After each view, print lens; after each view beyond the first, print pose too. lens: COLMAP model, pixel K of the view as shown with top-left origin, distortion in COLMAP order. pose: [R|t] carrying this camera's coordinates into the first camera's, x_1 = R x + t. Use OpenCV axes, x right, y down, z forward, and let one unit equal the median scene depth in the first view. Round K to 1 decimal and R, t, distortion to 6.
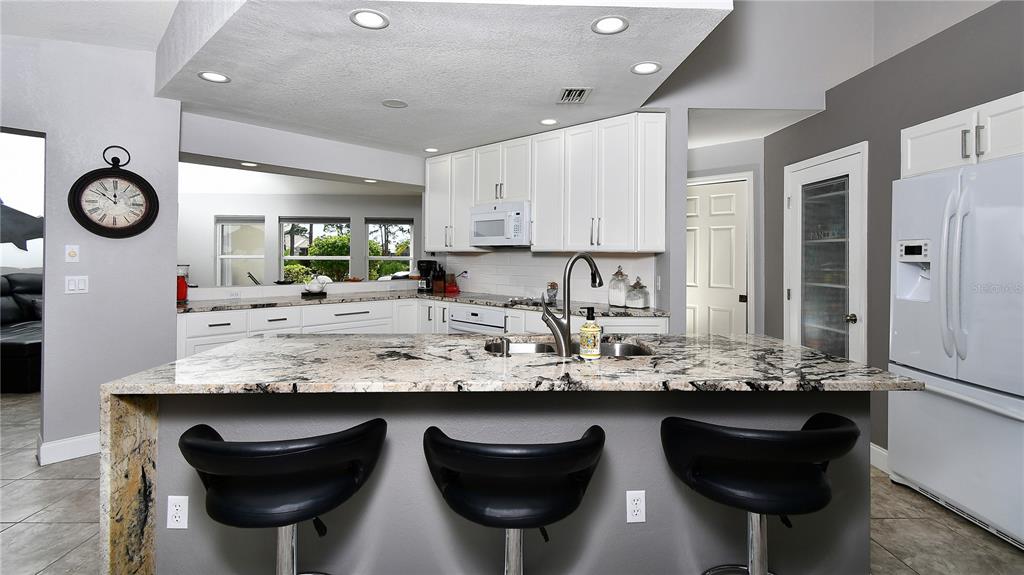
lens RADIAL K [[471.0, 0, 511.3], [0, 471.0, 260.7], [0, 0, 1]] dist [-0.000750, 0.000039]
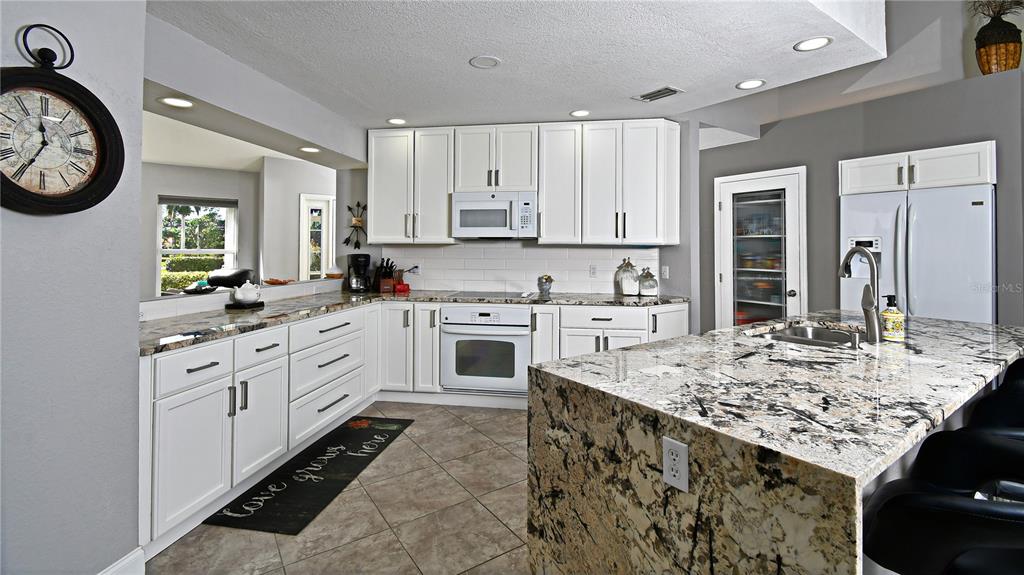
lens RADIAL K [[454.1, 0, 509.6], [0, 454.1, 240.2], [0, 0, 1]] dist [0.001392, 0.000135]
pose [[0.833090, 0.005482, 0.553110, -0.610578], [0.007446, 0.999749, -0.021124, -0.009108], [-0.553087, 0.021717, 0.832840, 0.307644]]
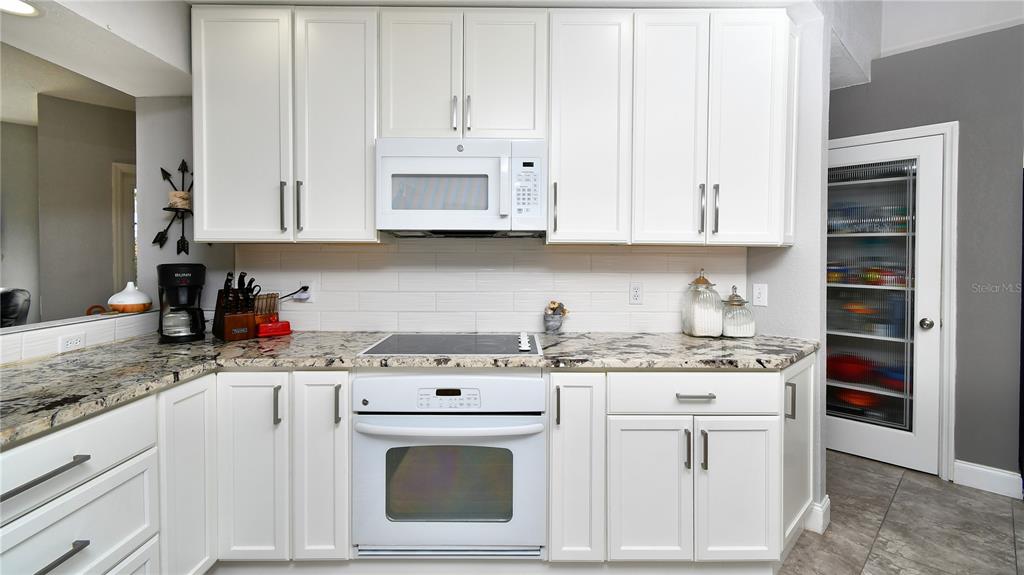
lens RADIAL K [[471.0, 0, 511.3], [0, 471.0, 260.7], [0, 0, 1]] dist [-0.000750, 0.000039]
pose [[0.730465, -0.012333, 0.682839, -0.383681], [0.008145, 0.999923, 0.009347, -0.007587], [-0.682902, -0.001266, 0.730509, 0.780709]]
